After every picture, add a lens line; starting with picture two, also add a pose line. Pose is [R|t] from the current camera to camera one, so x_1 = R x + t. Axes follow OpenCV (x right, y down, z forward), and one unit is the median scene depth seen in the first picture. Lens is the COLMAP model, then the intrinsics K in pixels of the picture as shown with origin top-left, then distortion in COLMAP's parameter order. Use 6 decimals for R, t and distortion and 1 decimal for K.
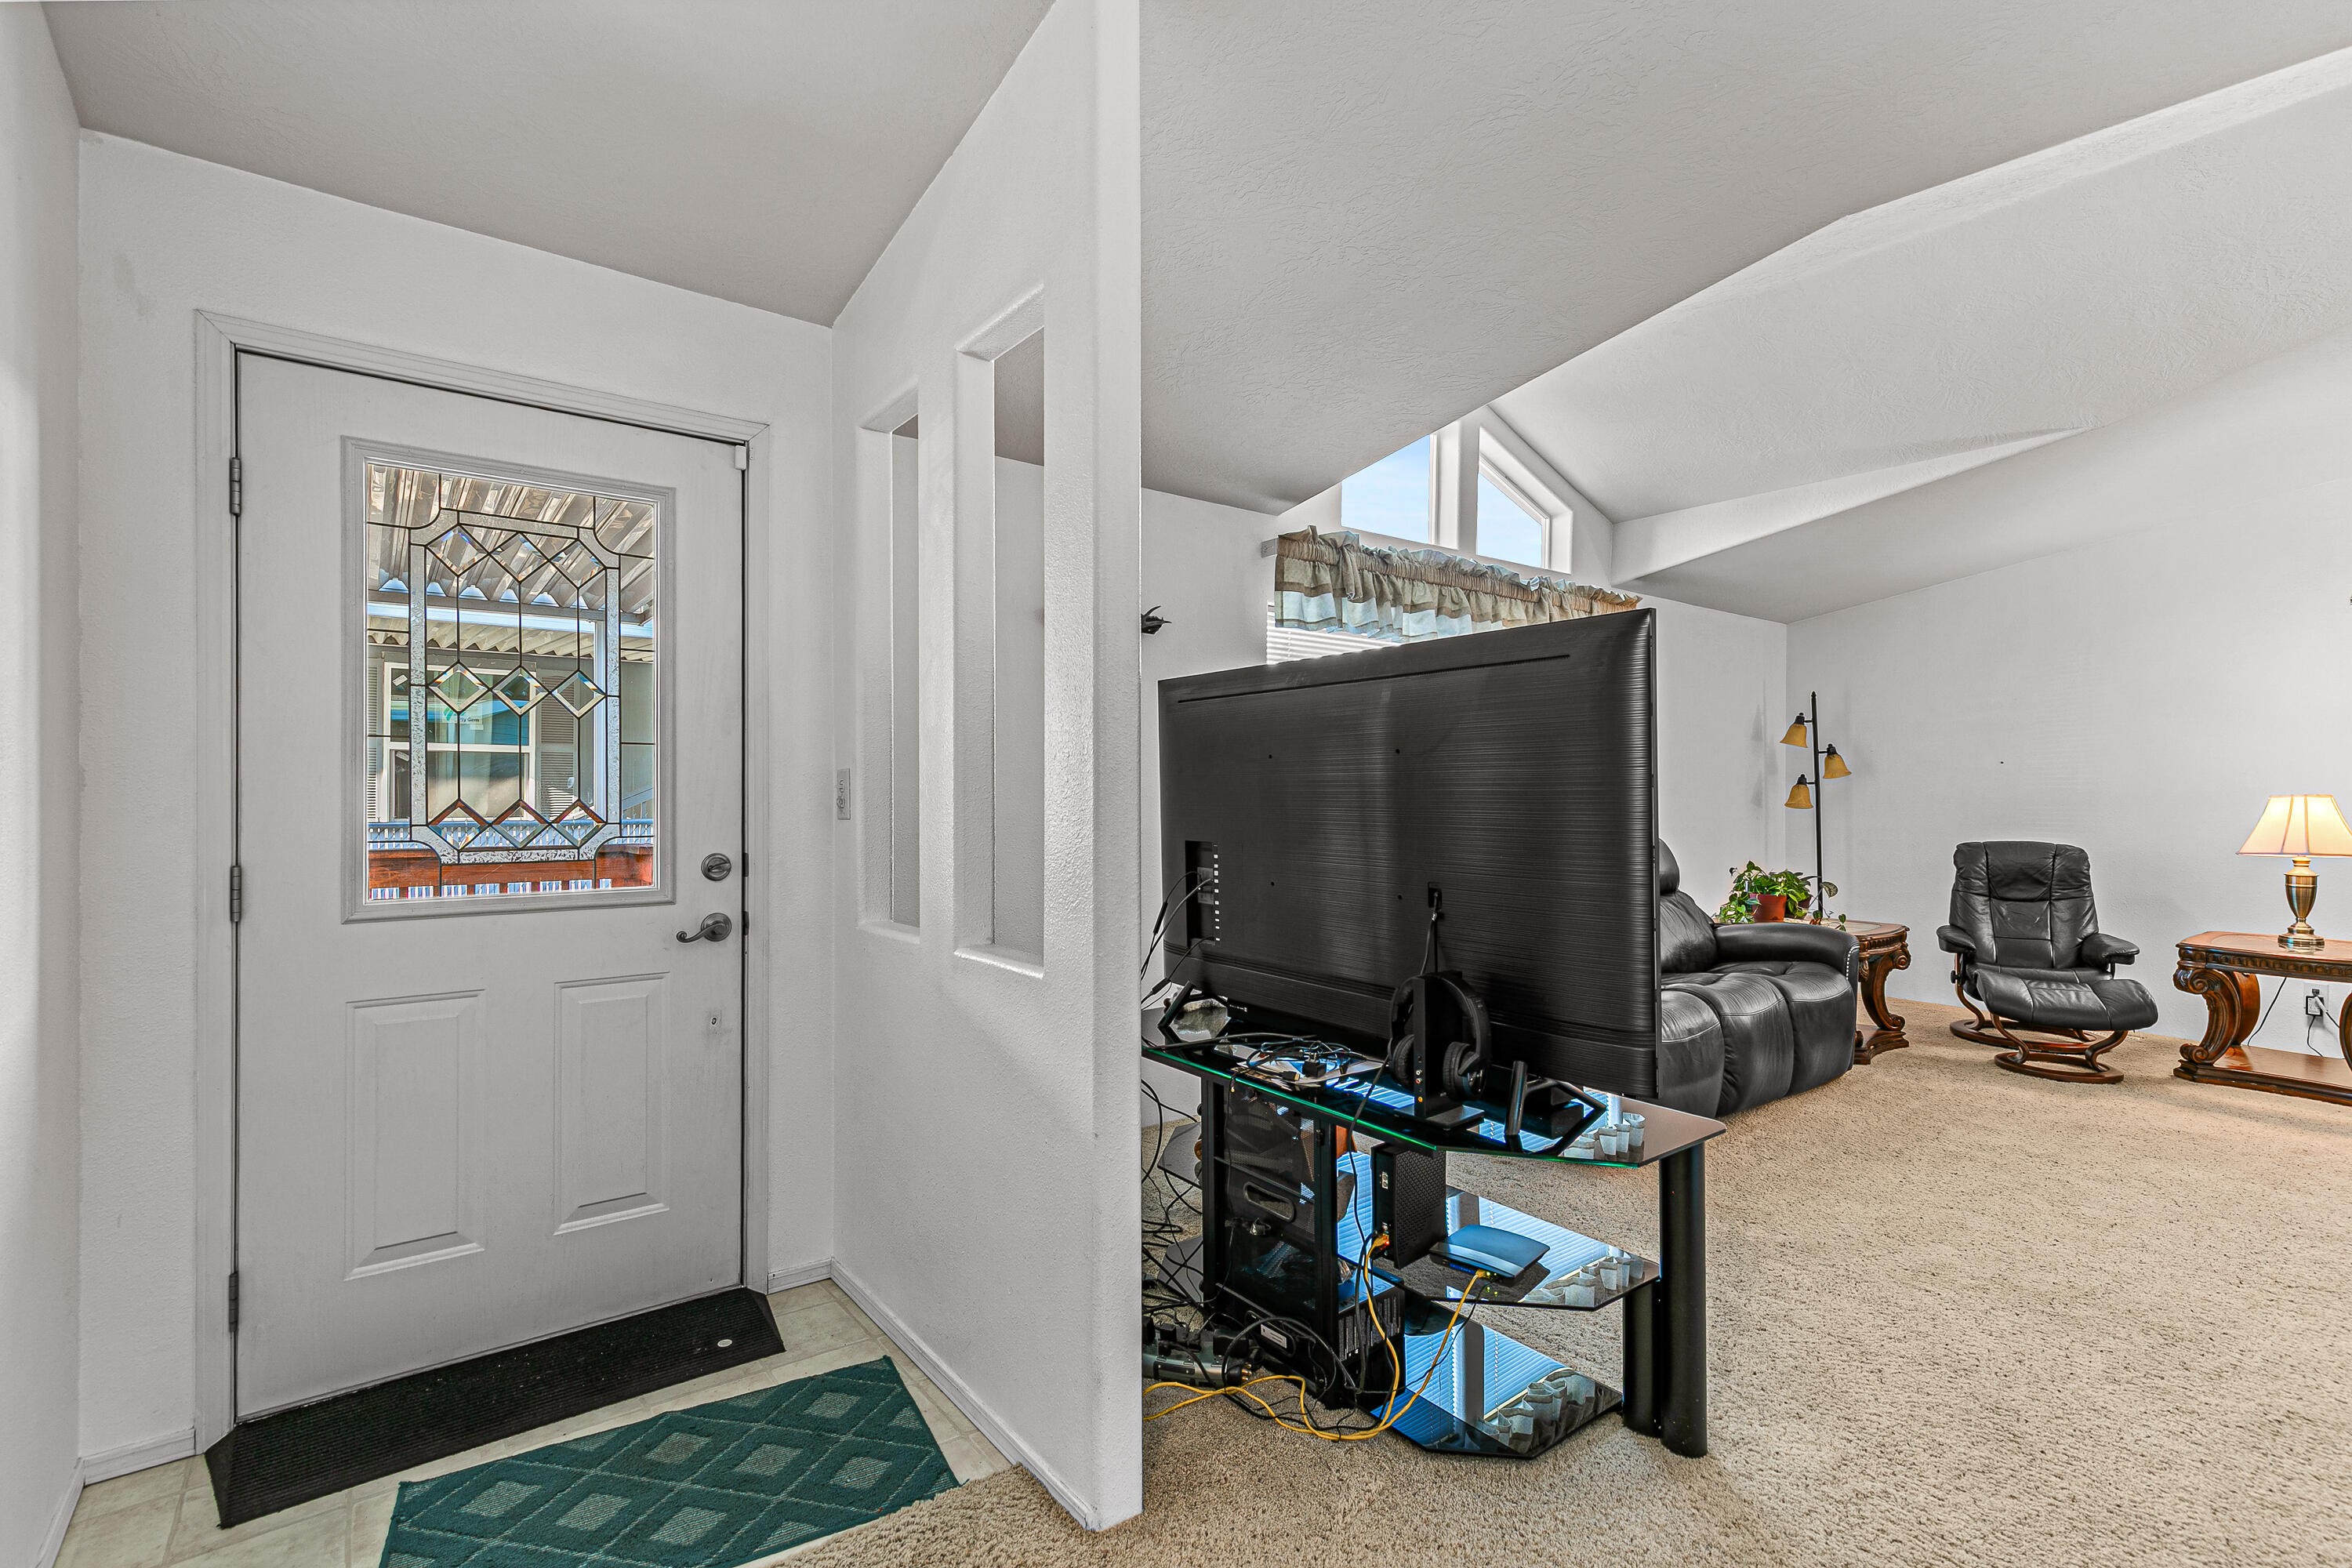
lens RADIAL K [[1071.1, 0, 1183.0], [0, 1071.1, 794.4], [0, 0, 1]] dist [0.015731, -0.000628]
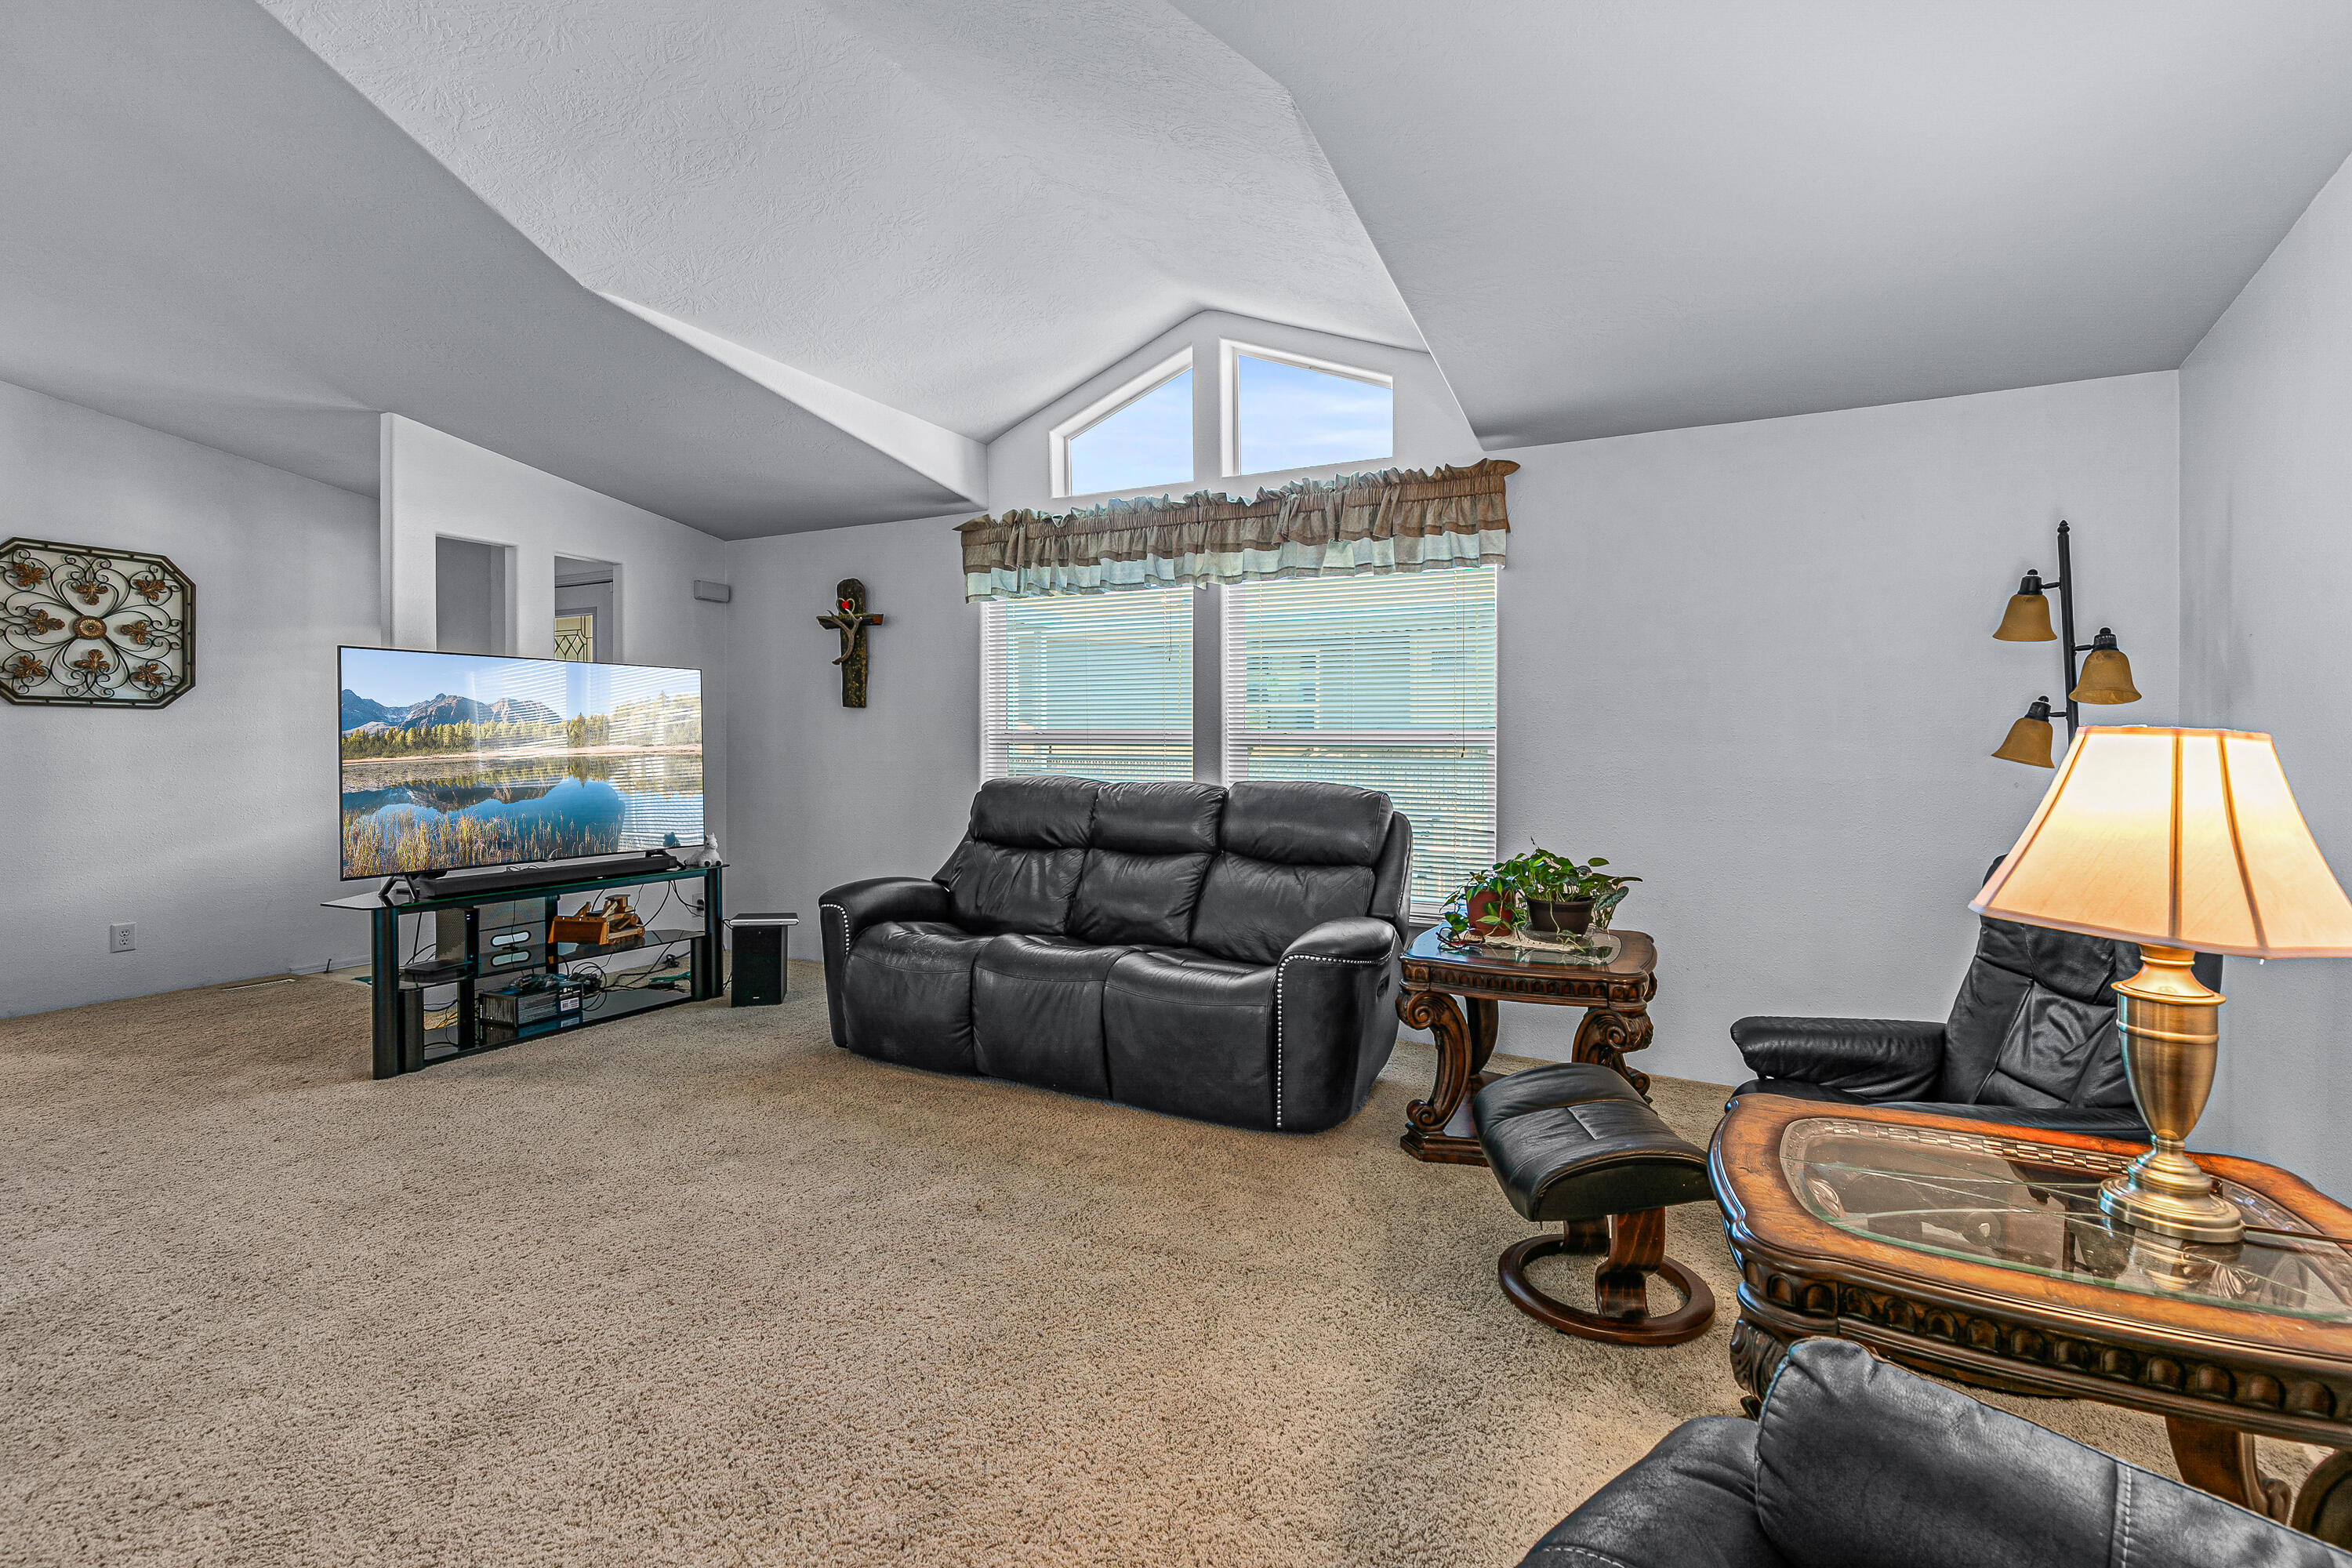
lens RADIAL K [[1065.0, 0, 1178.9], [0, 1065.0, 737.5], [0, 0, 1]] dist [0.002011, 0.000025]
pose [[0.424339, -0.001857, -0.905502, 1.095790], [-0.003937, 0.999985, -0.003896, 0.004090], [0.905495, 0.005218, 0.424325, 0.579799]]
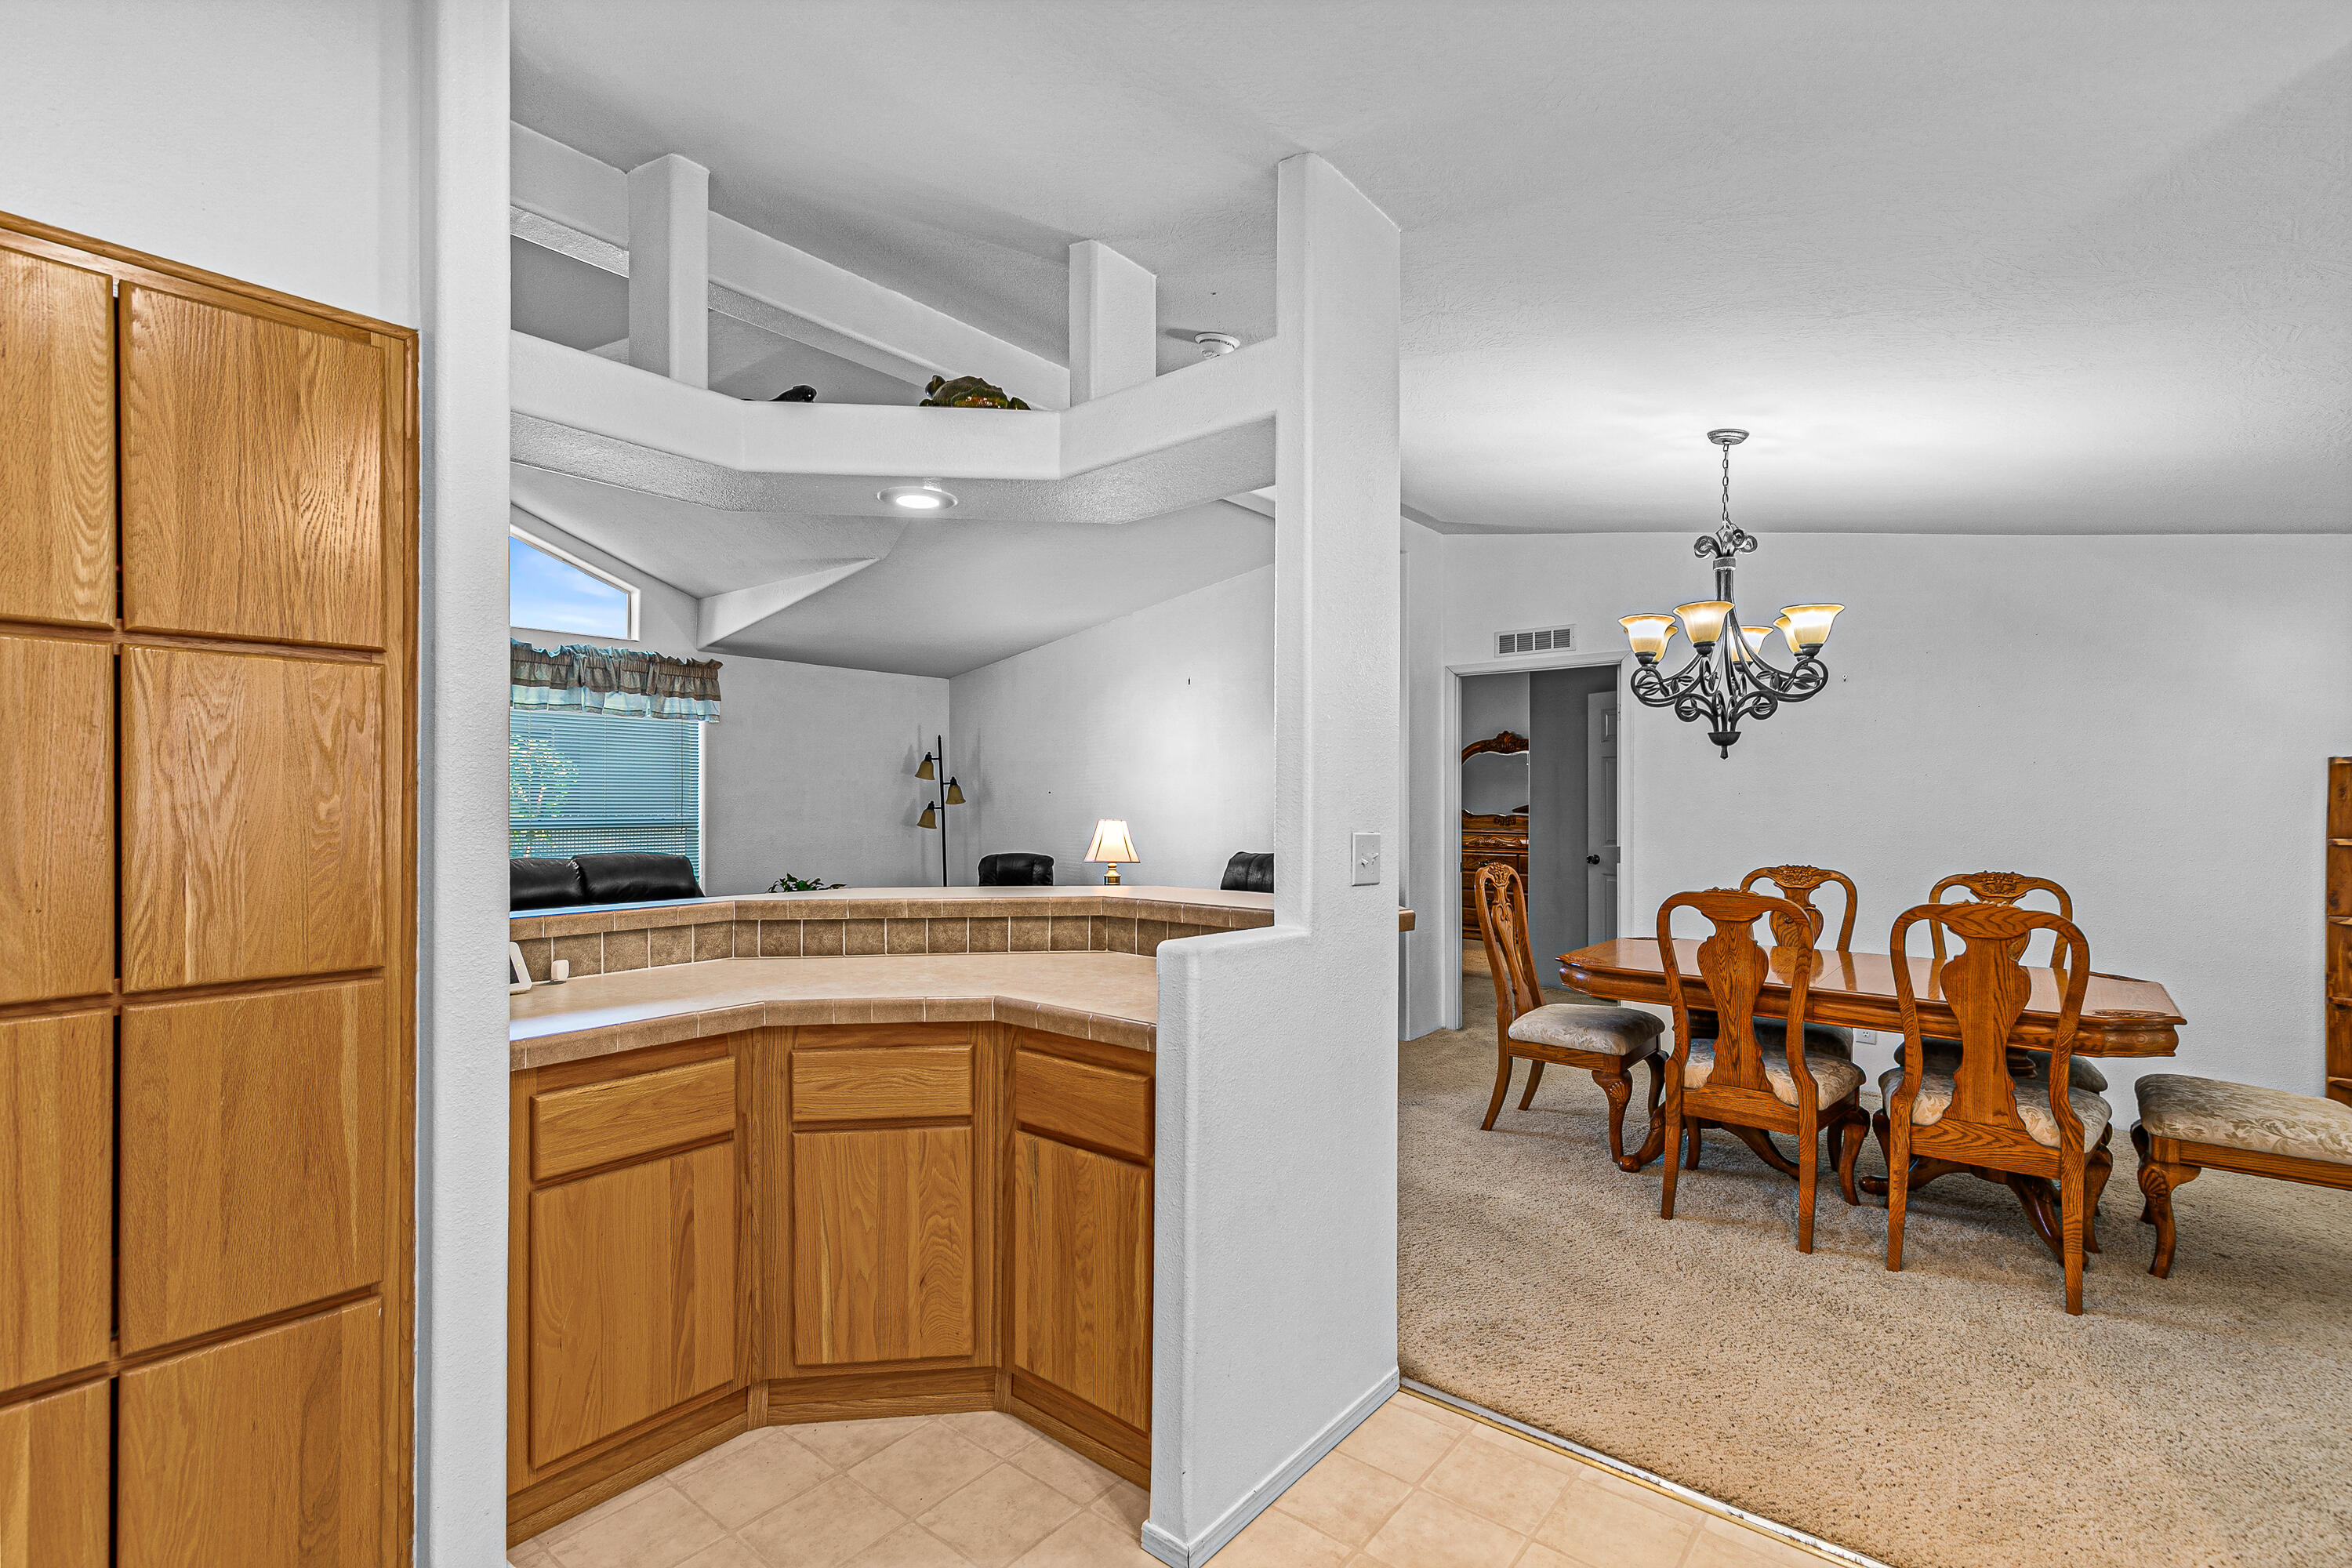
lens RADIAL K [[1048.3, 0, 1169.1], [0, 1048.3, 791.7], [0, 0, 1]] dist [0.004922, -0.000253]
pose [[0.974794, -0.009606, 0.222898, 0.743424], [0.013767, 0.999759, -0.017121, -0.006654], [-0.222680, 0.019758, 0.974691, -0.313233]]
